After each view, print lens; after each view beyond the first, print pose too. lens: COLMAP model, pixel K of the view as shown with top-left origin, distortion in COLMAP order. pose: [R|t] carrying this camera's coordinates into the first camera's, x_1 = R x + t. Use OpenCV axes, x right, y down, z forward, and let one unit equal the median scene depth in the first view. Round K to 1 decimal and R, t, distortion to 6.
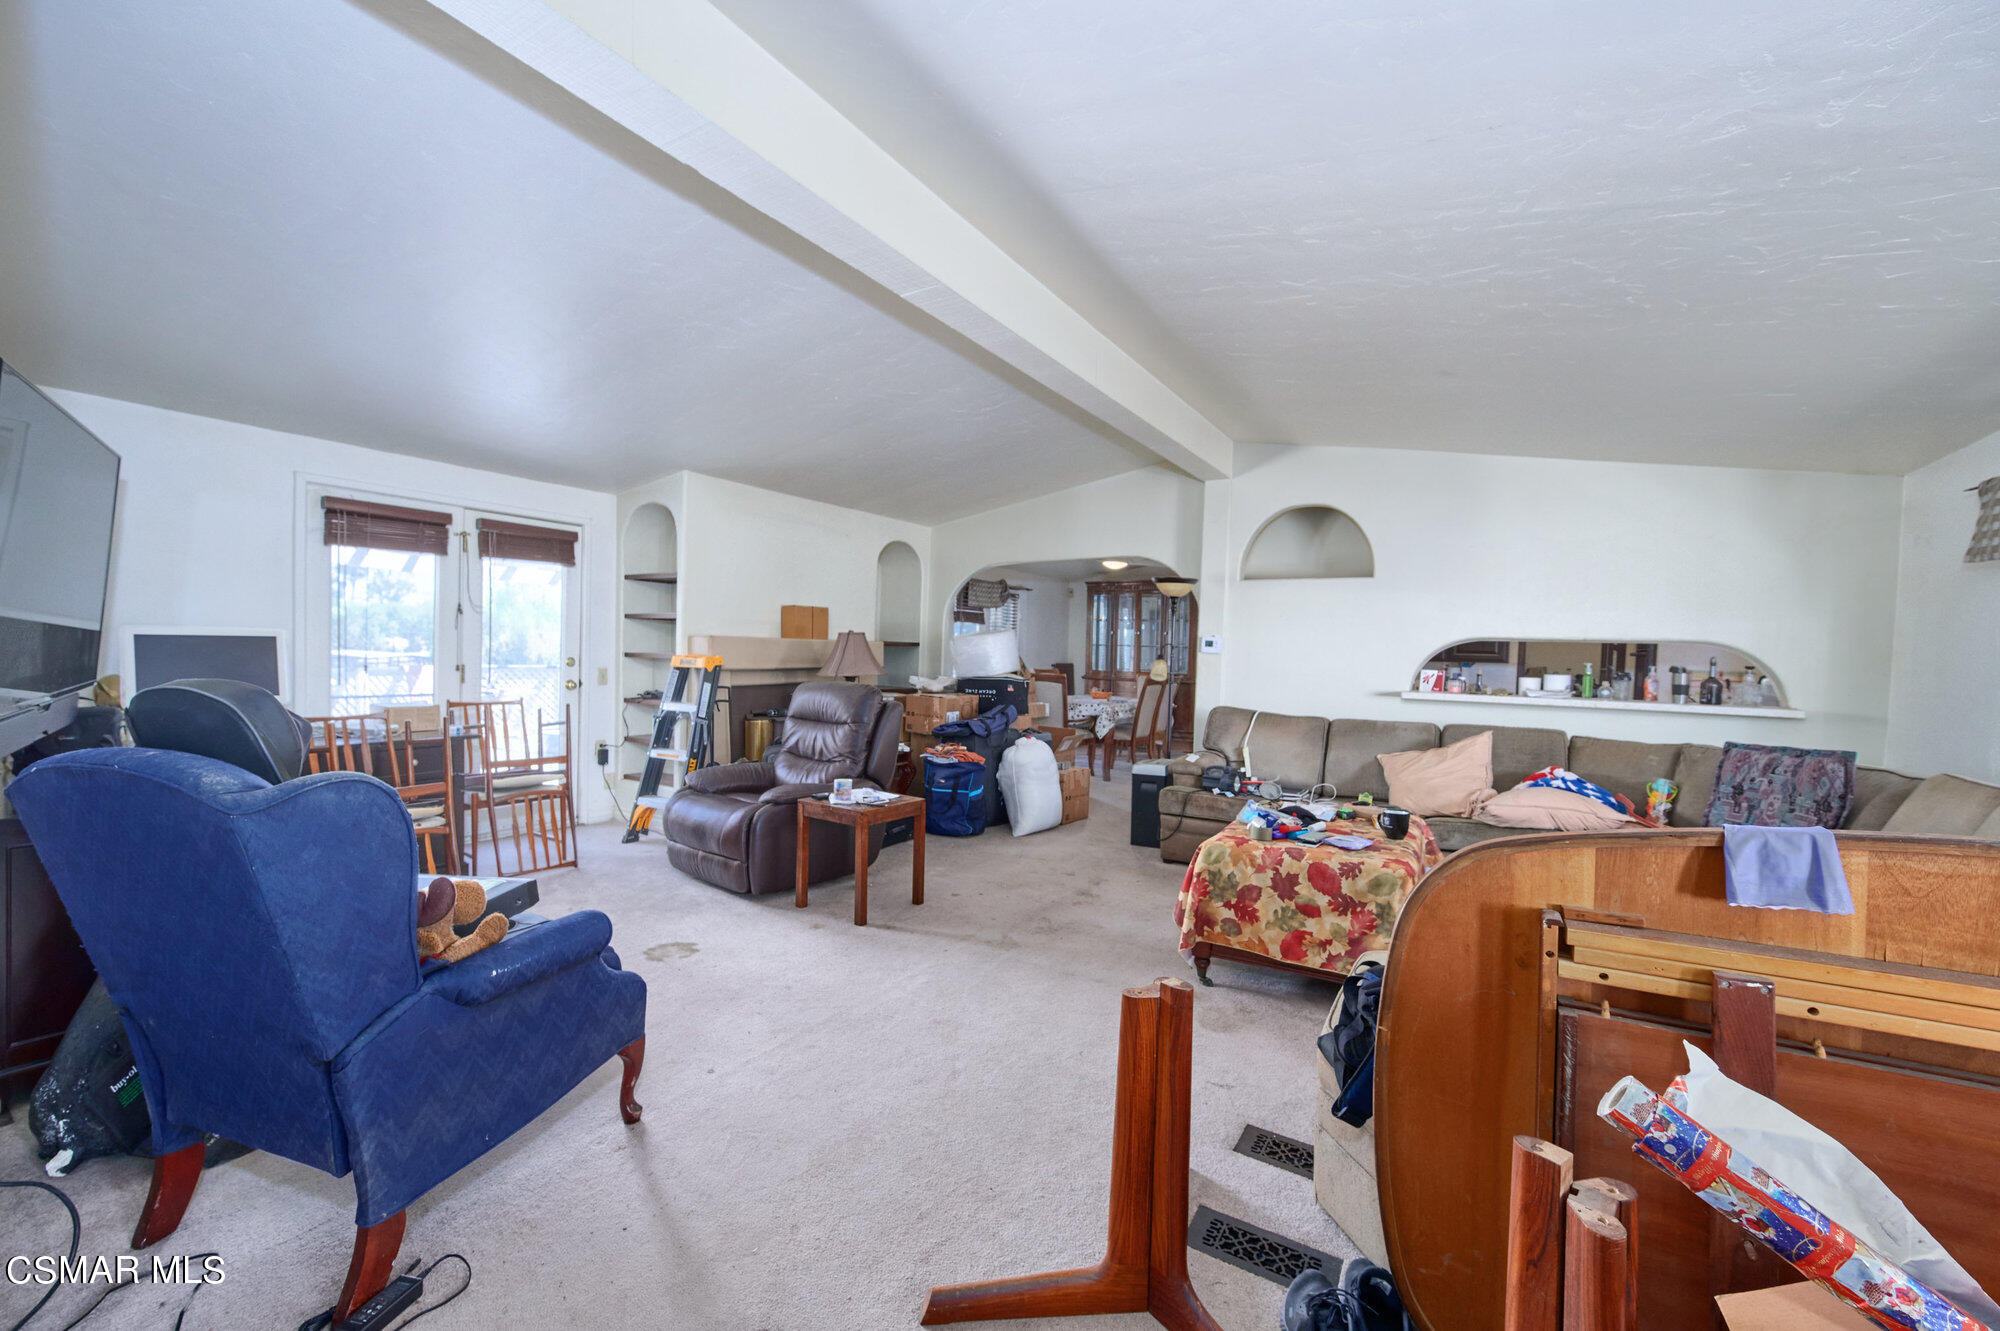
lens RADIAL K [[799.3, 0, 1012.5], [0, 799.3, 667.4], [0, 0, 1]] dist [0.001114, -0.000271]
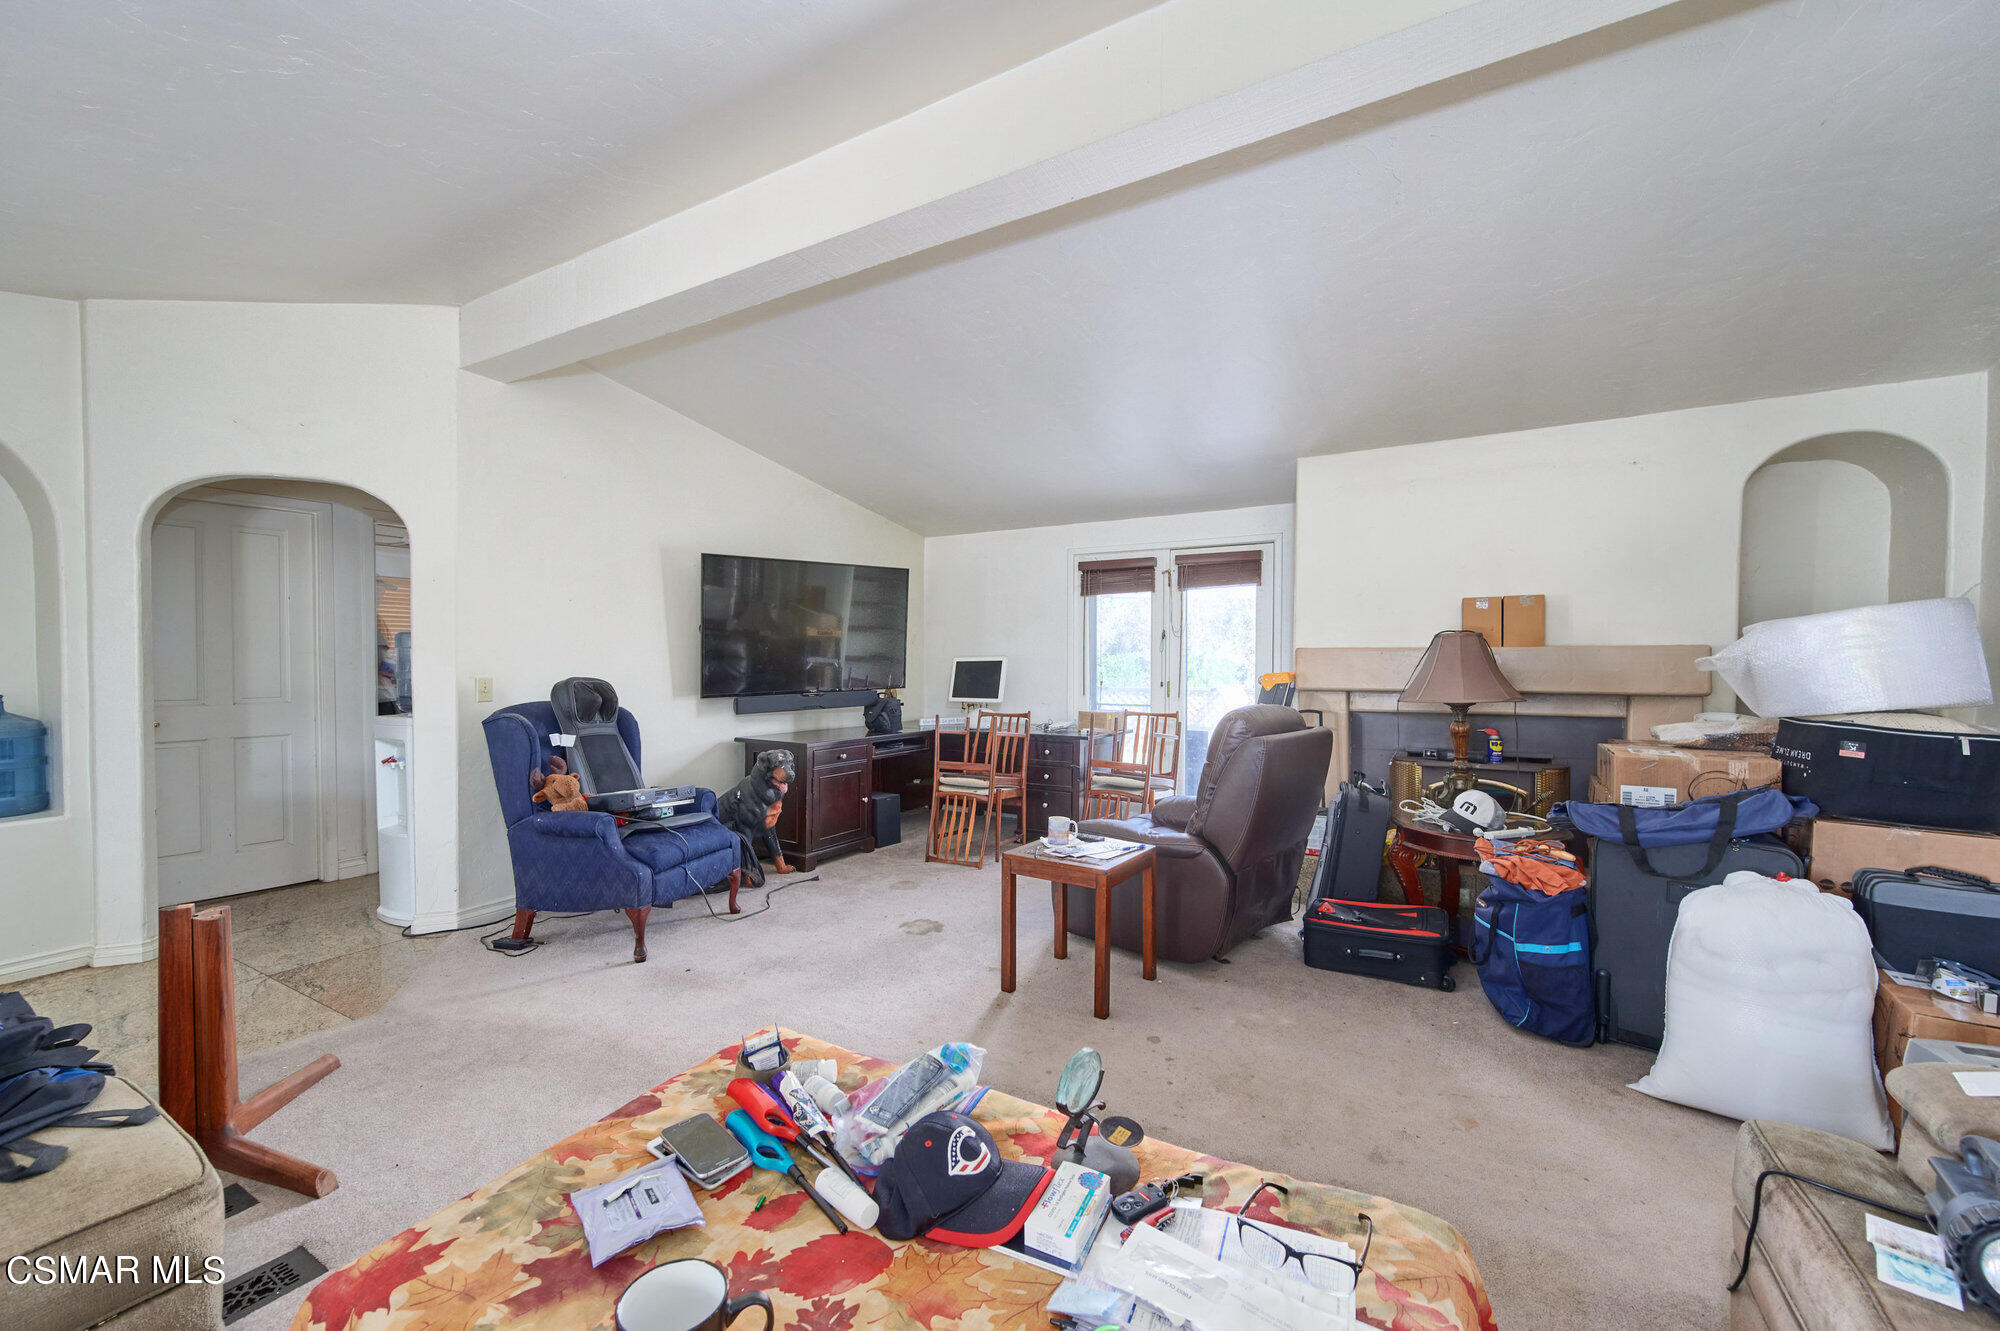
lens RADIAL K [[799.3, 0, 1009.0], [0, 799.3, 662.6], [0, 0, 1]] dist [0.001114, -0.000271]
pose [[0.011071, -0.020390, -0.999731, 0.509619], [-0.017685, 0.999632, -0.020584, -0.002303], [0.999782, 0.017908, 0.010706, 0.772028]]
